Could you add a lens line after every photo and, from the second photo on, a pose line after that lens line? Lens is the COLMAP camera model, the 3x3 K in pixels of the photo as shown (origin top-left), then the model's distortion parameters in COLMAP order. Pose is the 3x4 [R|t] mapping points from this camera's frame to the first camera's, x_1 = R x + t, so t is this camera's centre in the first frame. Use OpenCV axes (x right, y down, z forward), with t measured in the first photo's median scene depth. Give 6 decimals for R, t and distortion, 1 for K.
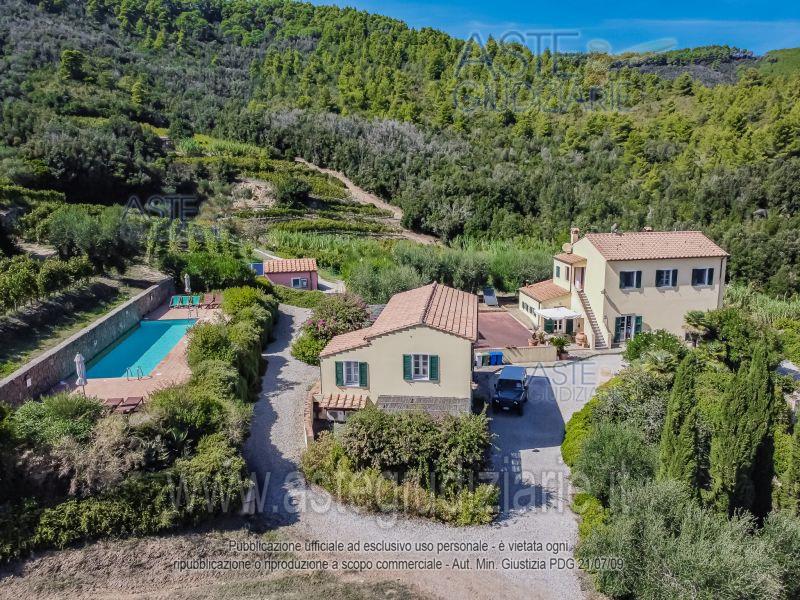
lens RADIAL K [[600.6, 0, 398.0], [0, 600.6, 296.3], [0, 0, 1]] dist [0.006239, -0.007833]
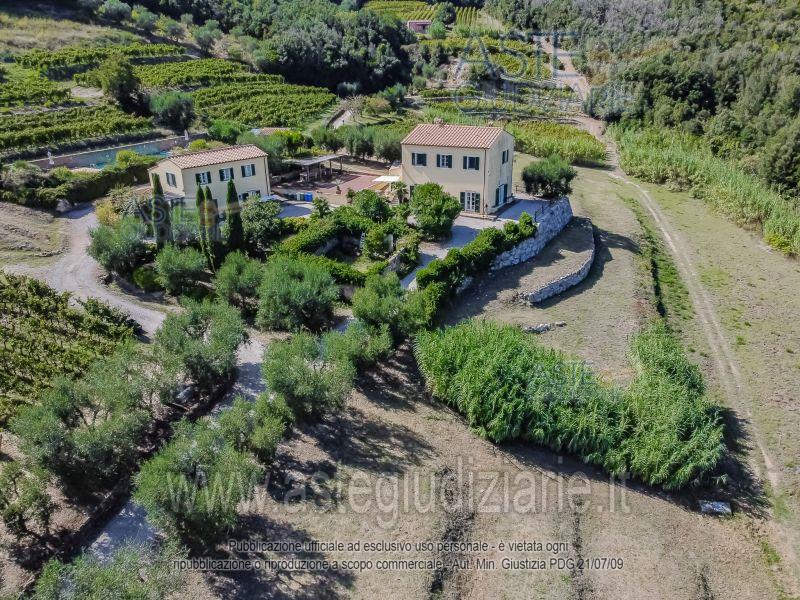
lens RADIAL K [[600.6, 0, 397.7], [0, 600.6, 295.4], [0, 0, 1]] dist [0.006239, -0.007833]
pose [[0.811659, 0.220140, -0.541063, 0.402203], [-0.108611, 0.966990, 0.230506, -0.012951], [0.573946, -0.128327, 0.808776, -0.067242]]
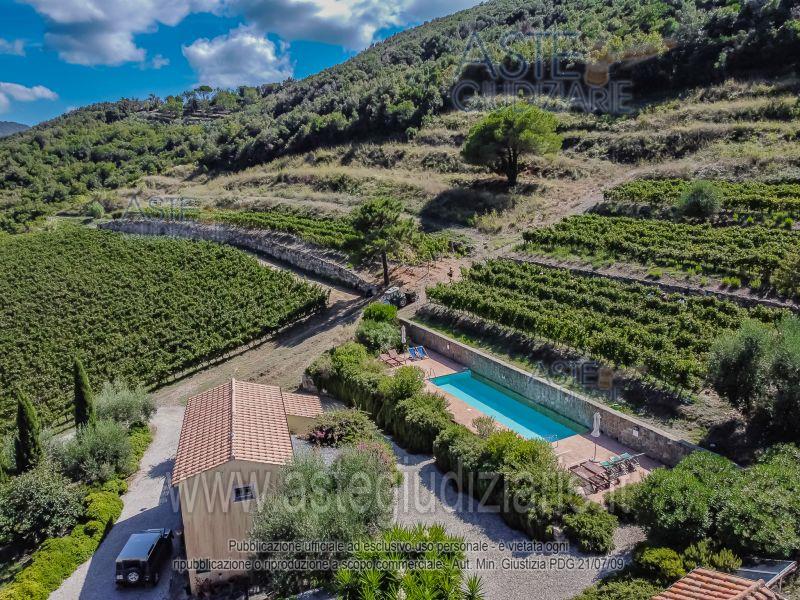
lens RADIAL K [[600.6, 0, 399.1], [0, 600.6, 297.0], [0, 0, 1]] dist [0.006239, -0.007833]
pose [[-0.924178, 0.123562, -0.361424, 0.030524], [-0.034279, 0.915582, 0.400667, -0.130487], [0.380420, 0.382677, -0.841925, 0.435178]]
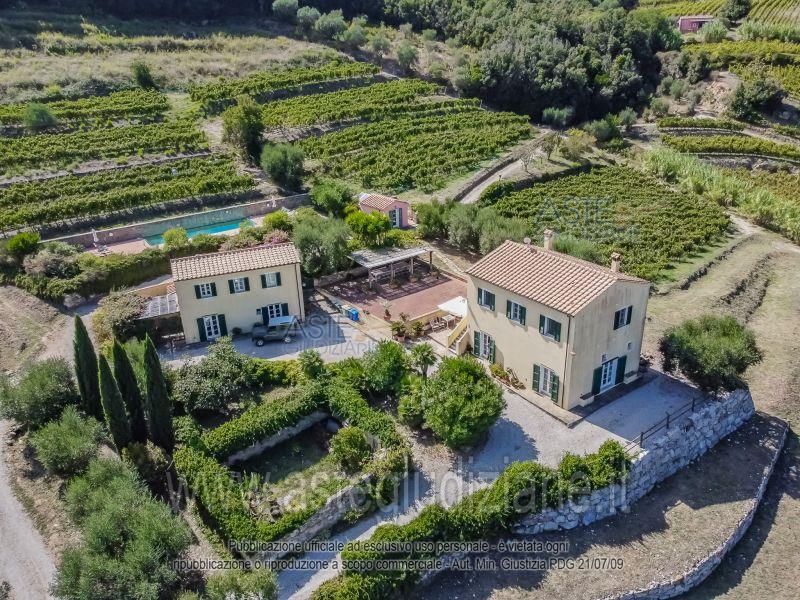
lens RADIAL K [[600.6, 0, 398.2], [0, 600.6, 294.6], [0, 0, 1]] dist [0.006239, -0.007833]
pose [[0.468626, 0.349141, -0.811474, 0.372388], [-0.150349, 0.936705, 0.316196, -0.106987], [0.870508, -0.026173, 0.491457, 0.143798]]
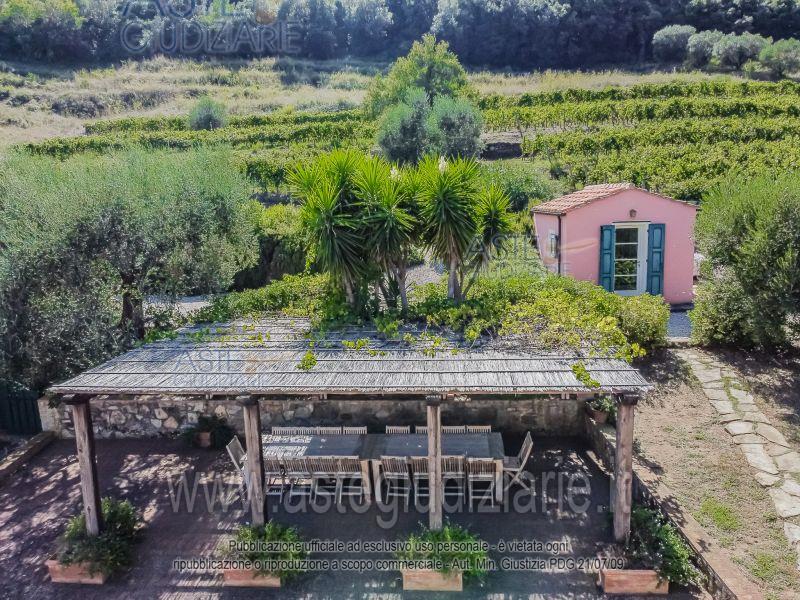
lens RADIAL K [[600.6, 0, 400.4], [0, 600.6, 294.1], [0, 0, 1]] dist [0.006239, -0.007833]
pose [[-0.208855, 0.172145, -0.962676, 0.078177], [-0.160134, 0.965079, 0.207316, -0.020207], [0.964747, 0.197456, -0.173995, 0.364484]]
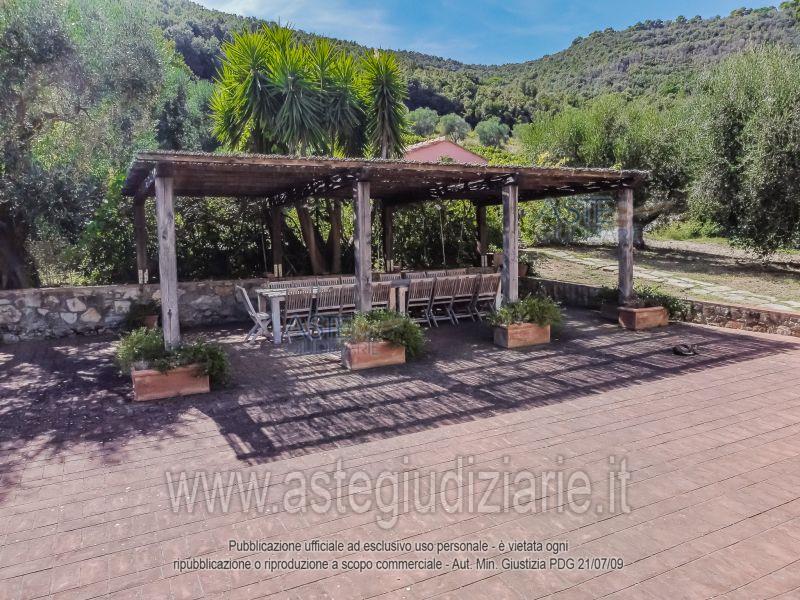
lens RADIAL K [[600.6, 0, 398.1], [0, 600.6, 293.7], [0, 0, 1]] dist [0.006239, -0.007833]
pose [[0.340270, 0.077923, -0.937093, 0.082856], [-0.164644, 0.986103, 0.022214, 0.012414], [0.925802, 0.146728, 0.348371, 0.327934]]
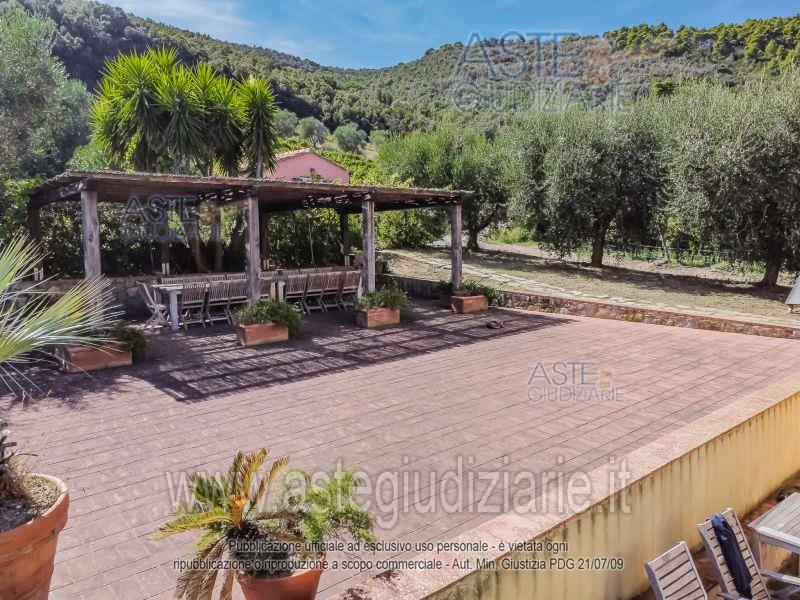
lens RADIAL K [[600.6, 0, 398.4], [0, 600.6, 295.7], [0, 0, 1]] dist [0.006239, -0.007833]
pose [[0.548109, 0.073628, -0.833160, 0.097372], [-0.153813, 0.988003, -0.013876, 0.013707], [0.822143, 0.135756, 0.552858, 0.319559]]
